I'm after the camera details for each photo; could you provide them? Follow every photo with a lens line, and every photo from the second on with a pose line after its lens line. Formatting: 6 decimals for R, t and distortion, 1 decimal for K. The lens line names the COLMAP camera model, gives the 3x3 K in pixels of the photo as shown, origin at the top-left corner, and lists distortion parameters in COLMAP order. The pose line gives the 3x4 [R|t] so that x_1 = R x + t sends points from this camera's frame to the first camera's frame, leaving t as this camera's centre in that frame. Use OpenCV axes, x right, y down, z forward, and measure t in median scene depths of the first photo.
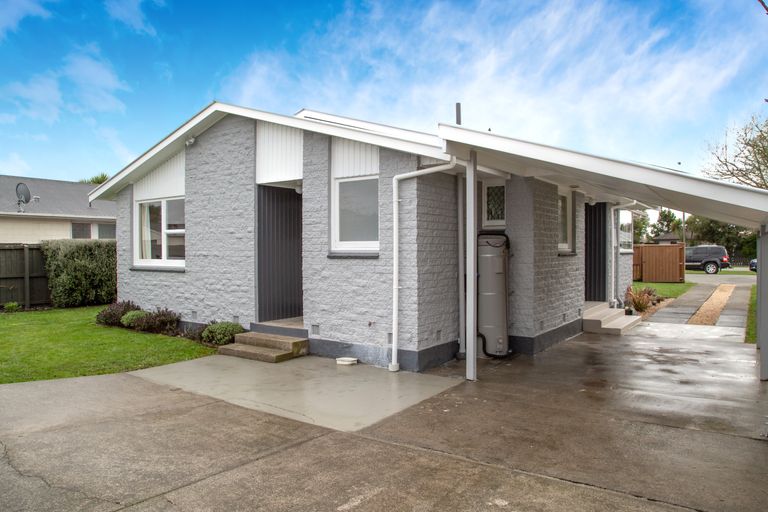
lens RADIAL K [[539.1, 0, 384.0], [0, 539.1, 256.0], [0, 0, 1]] dist [-0.063230, -0.000335]
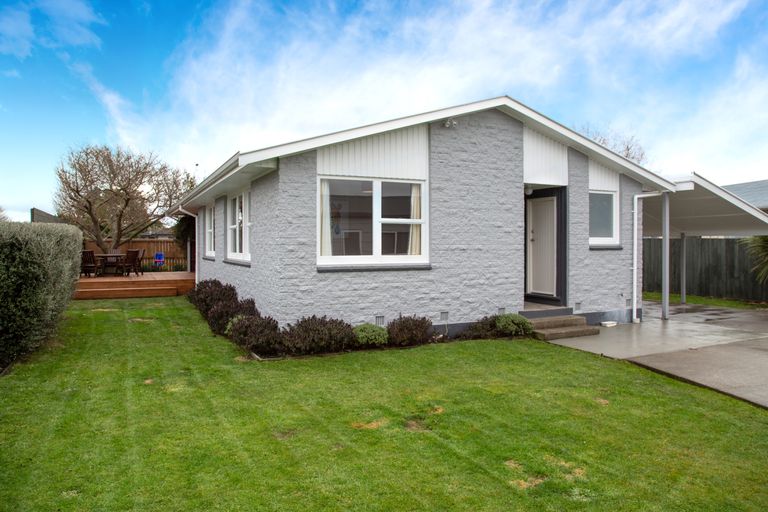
lens RADIAL K [[539.1, 0, 384.0], [0, 539.1, 256.0], [0, 0, 1]] dist [-0.063230, -0.000335]
pose [[0.491819, -0.019851, 0.870471, -1.256465], [0.010711, 0.999802, 0.016749, -0.007000], [-0.870632, 0.001086, 0.491934, 0.677161]]
